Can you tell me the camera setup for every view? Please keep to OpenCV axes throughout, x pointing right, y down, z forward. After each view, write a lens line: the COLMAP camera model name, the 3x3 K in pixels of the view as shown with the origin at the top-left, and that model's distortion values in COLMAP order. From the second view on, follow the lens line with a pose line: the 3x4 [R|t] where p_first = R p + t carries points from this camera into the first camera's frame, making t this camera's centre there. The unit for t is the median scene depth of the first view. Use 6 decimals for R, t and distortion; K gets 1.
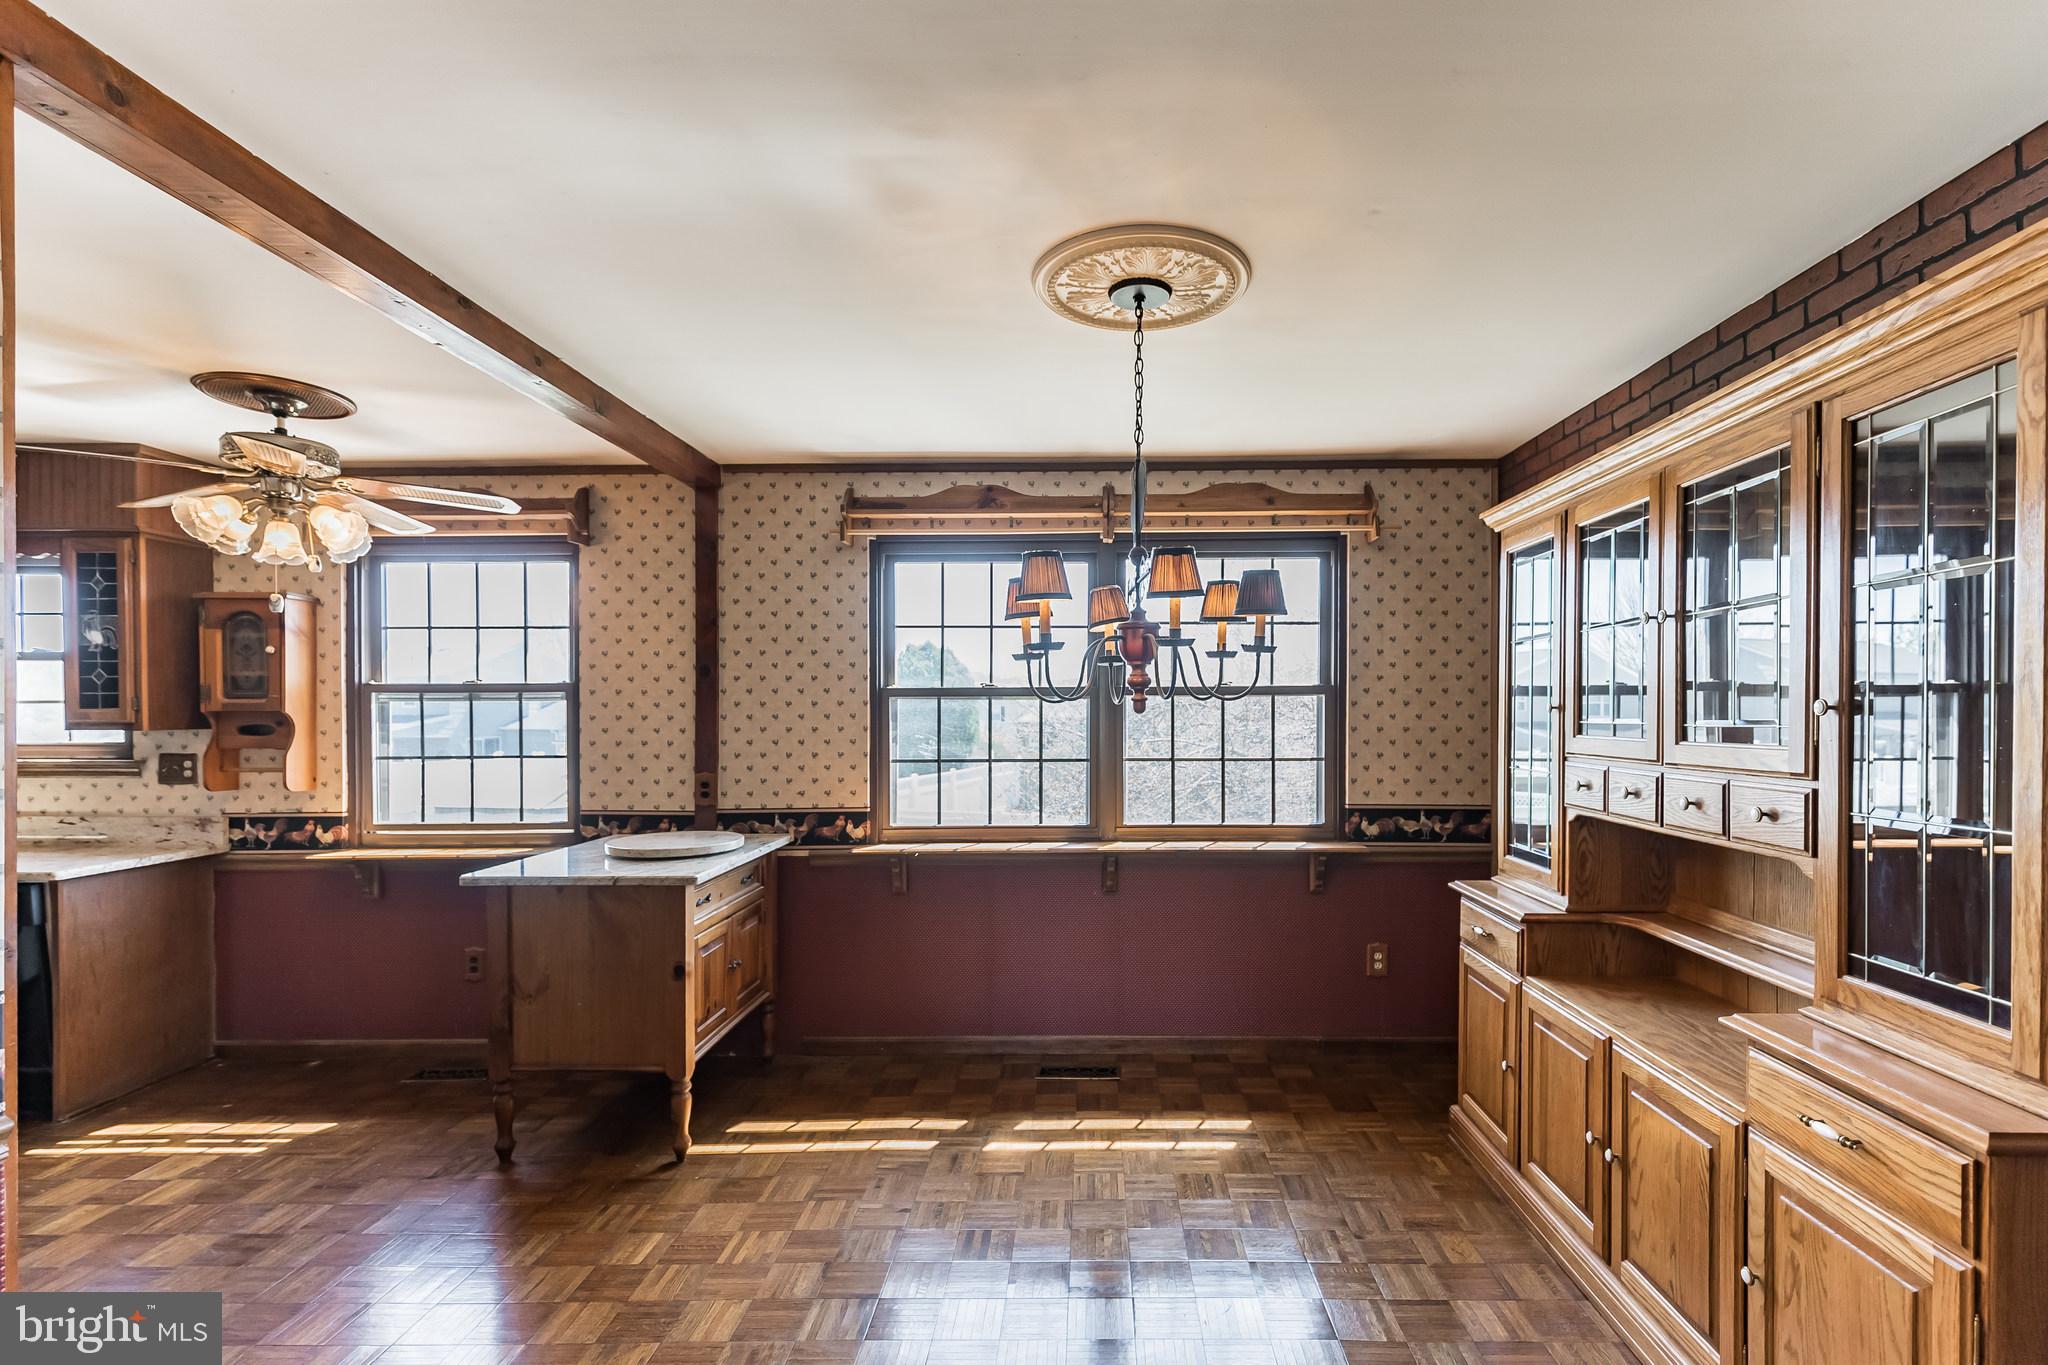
lens RADIAL K [[782.5, 0, 1071.7], [0, 782.5, 723.3], [0, 0, 1]] dist [-0.008737, -0.000754]
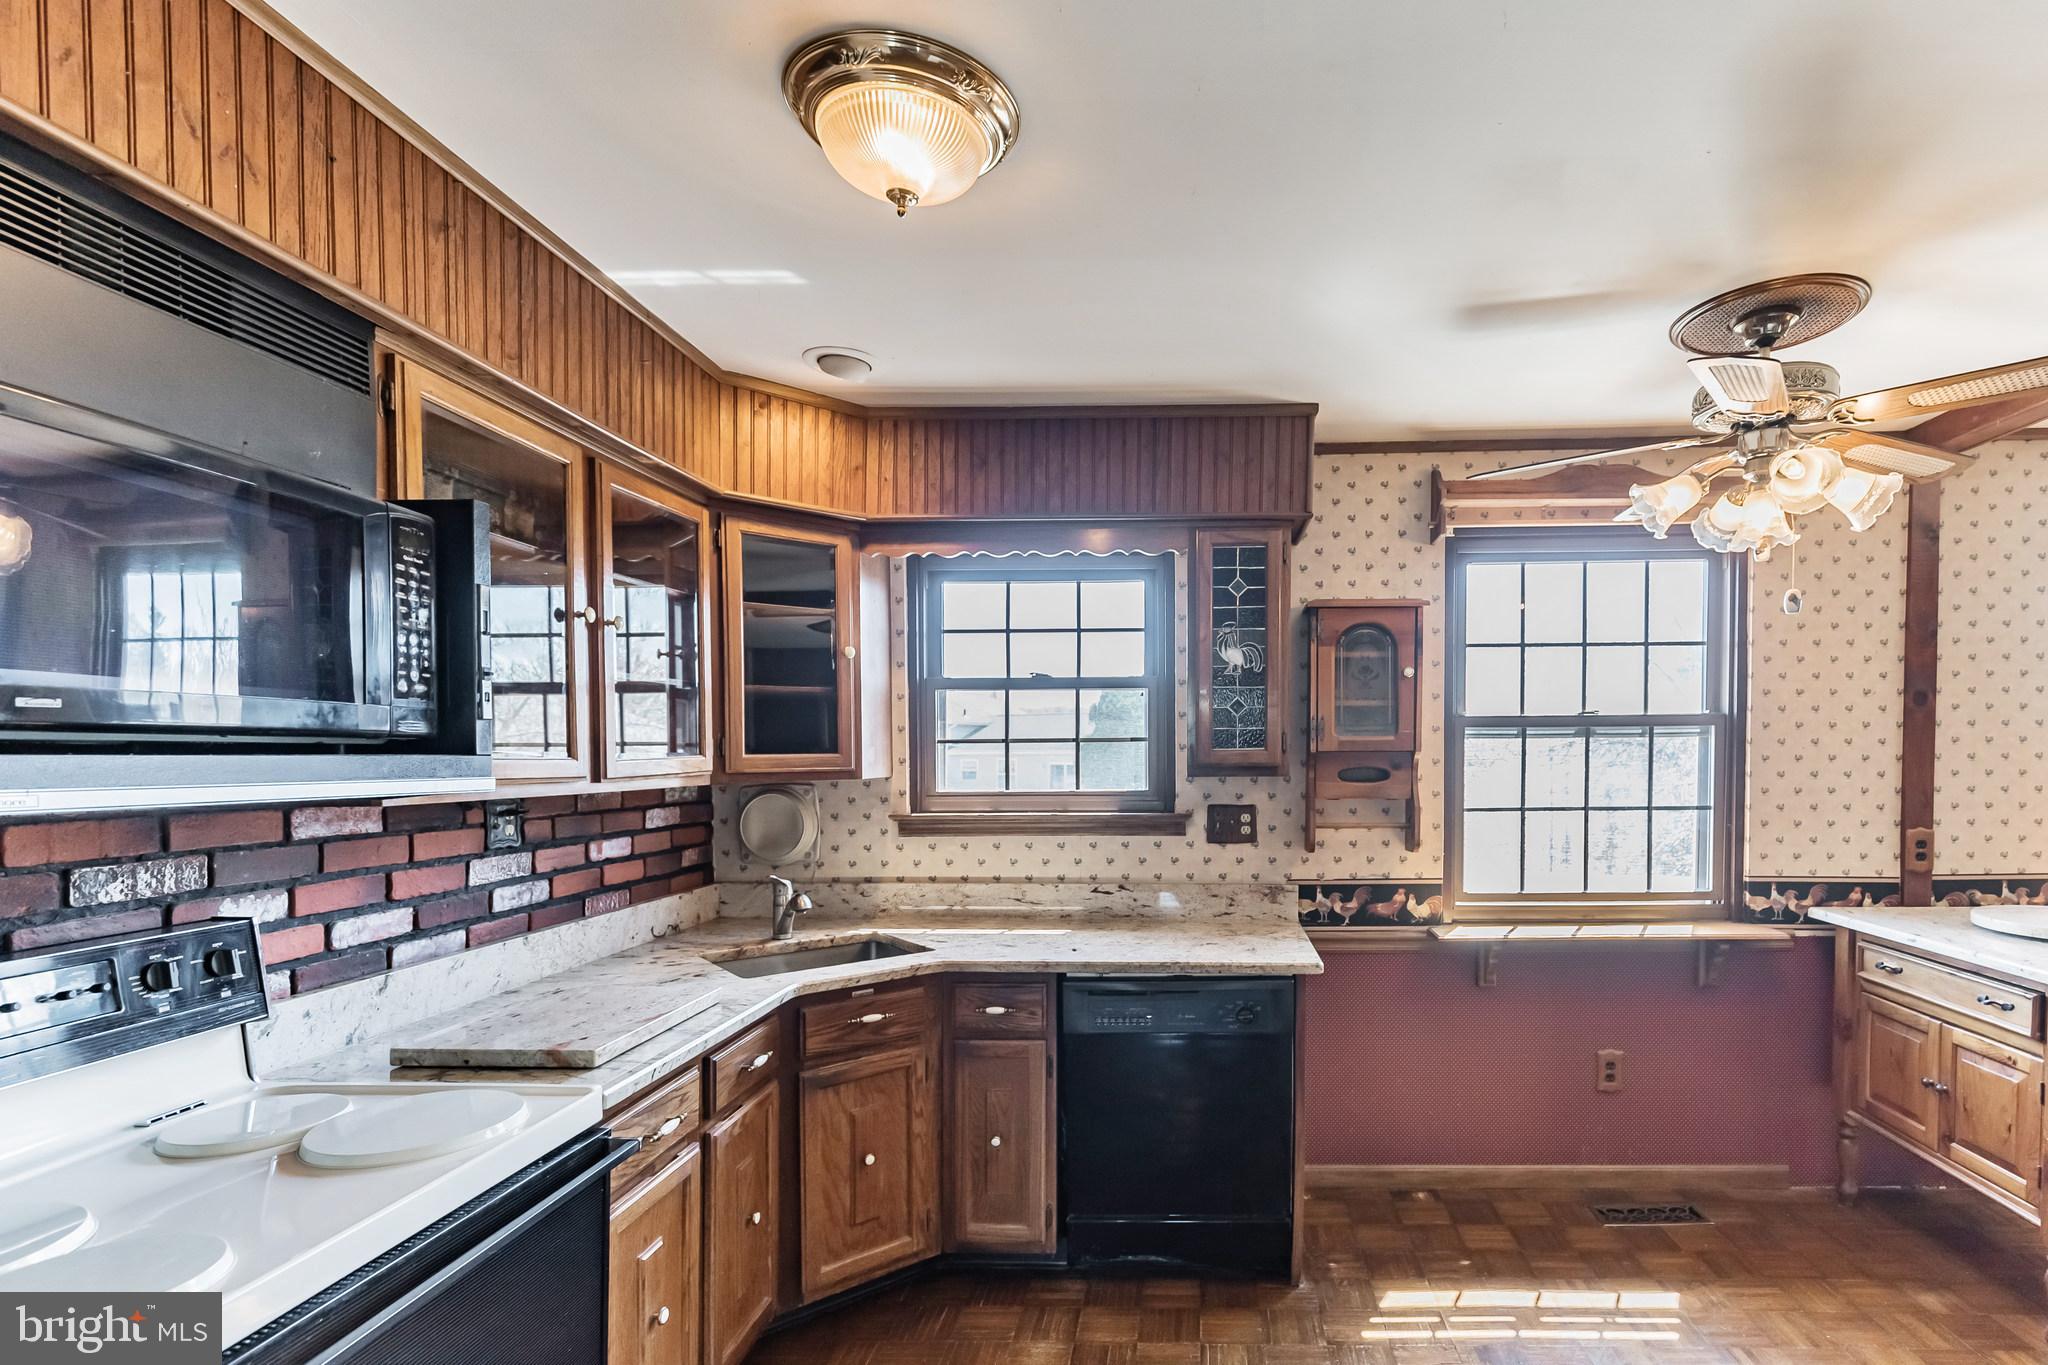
lens RADIAL K [[939.1, 0, 1165.1], [0, 939.1, 782.4], [0, 0, 1]] dist [-0.001928, 0.000078]
pose [[0.999292, -0.001509, -0.037582, -1.186754], [0.002324, 0.999763, 0.021648, -0.004708], [0.037541, -0.021720, 0.999059, 0.037162]]
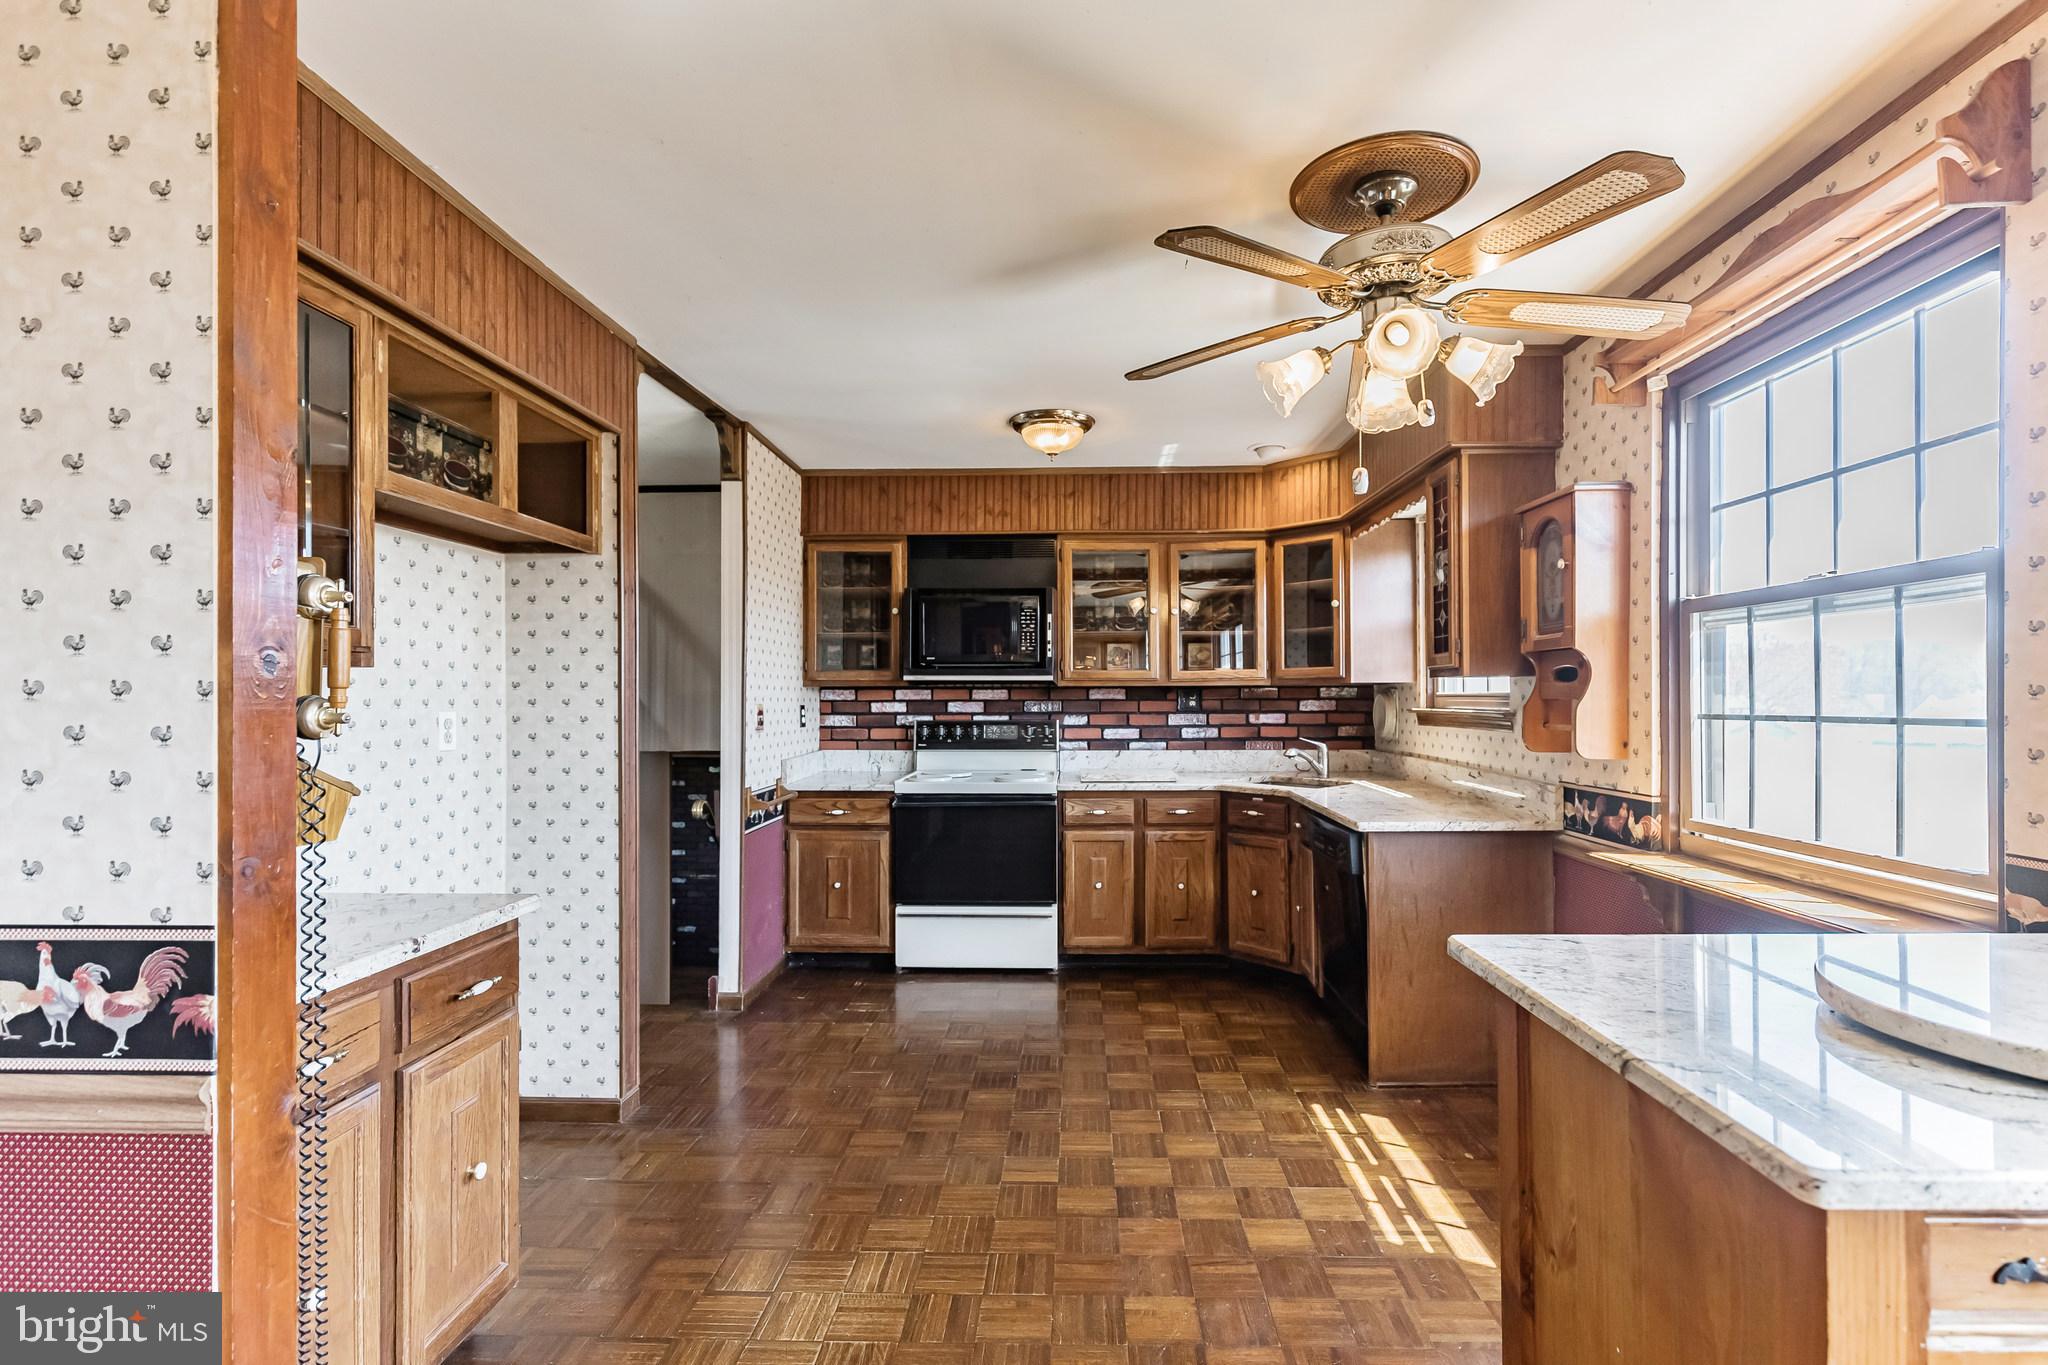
lens RADIAL K [[939.1, 0, 1035.1], [0, 939.1, 695.0], [0, 0, 1]] dist [-0.001928, 0.000078]
pose [[-0.046542, 0.002513, -0.998913, -0.111317], [0.000613, 0.999997, 0.002487, 0.025238], [0.998916, -0.000497, -0.046544, 0.508730]]
